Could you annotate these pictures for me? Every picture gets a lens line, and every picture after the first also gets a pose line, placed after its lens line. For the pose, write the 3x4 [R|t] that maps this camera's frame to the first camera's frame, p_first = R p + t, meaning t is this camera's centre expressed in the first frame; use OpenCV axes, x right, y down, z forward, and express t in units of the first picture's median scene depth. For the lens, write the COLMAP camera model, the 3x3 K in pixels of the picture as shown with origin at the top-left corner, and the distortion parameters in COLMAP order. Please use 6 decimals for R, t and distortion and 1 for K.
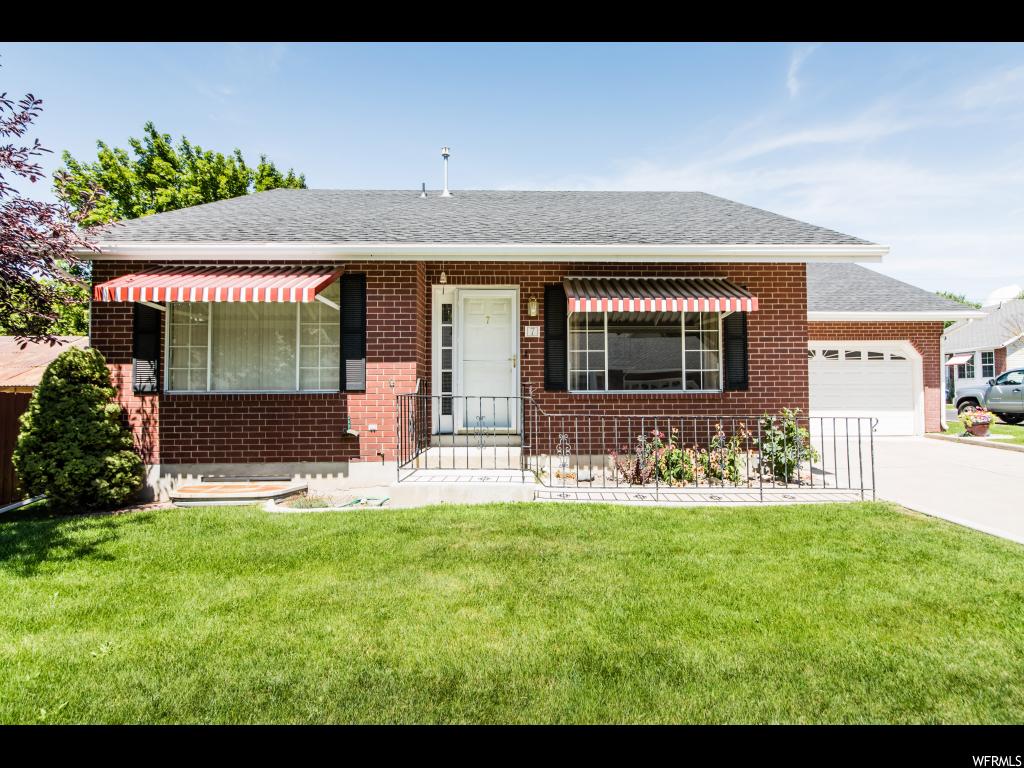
lens RADIAL K [[455.1, 0, 512.0], [0, 455.1, 384.0], [0, 0, 1]] dist [-0.001709, -0.000342]
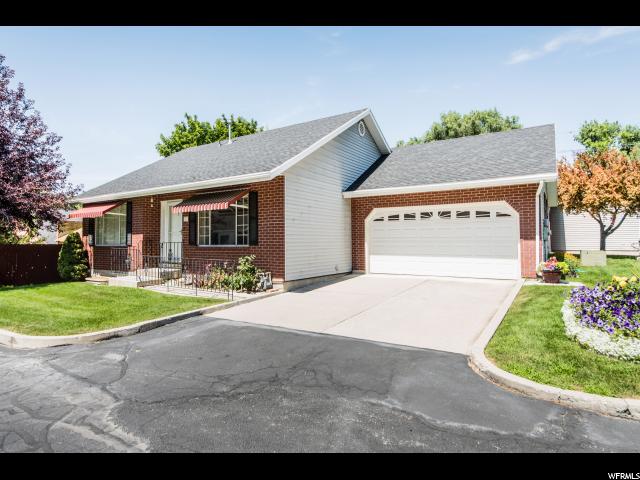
lens RADIAL K [[348.7, 0, 320.0], [0, 348.7, 240.0], [0, 0, 1]] dist [0.000574, 0.000036]
pose [[0.834018, -0.000796, -0.551736, 1.561456], [0.021825, 0.999264, 0.031551, -0.050631], [0.551305, -0.038355, 0.833422, -0.081883]]
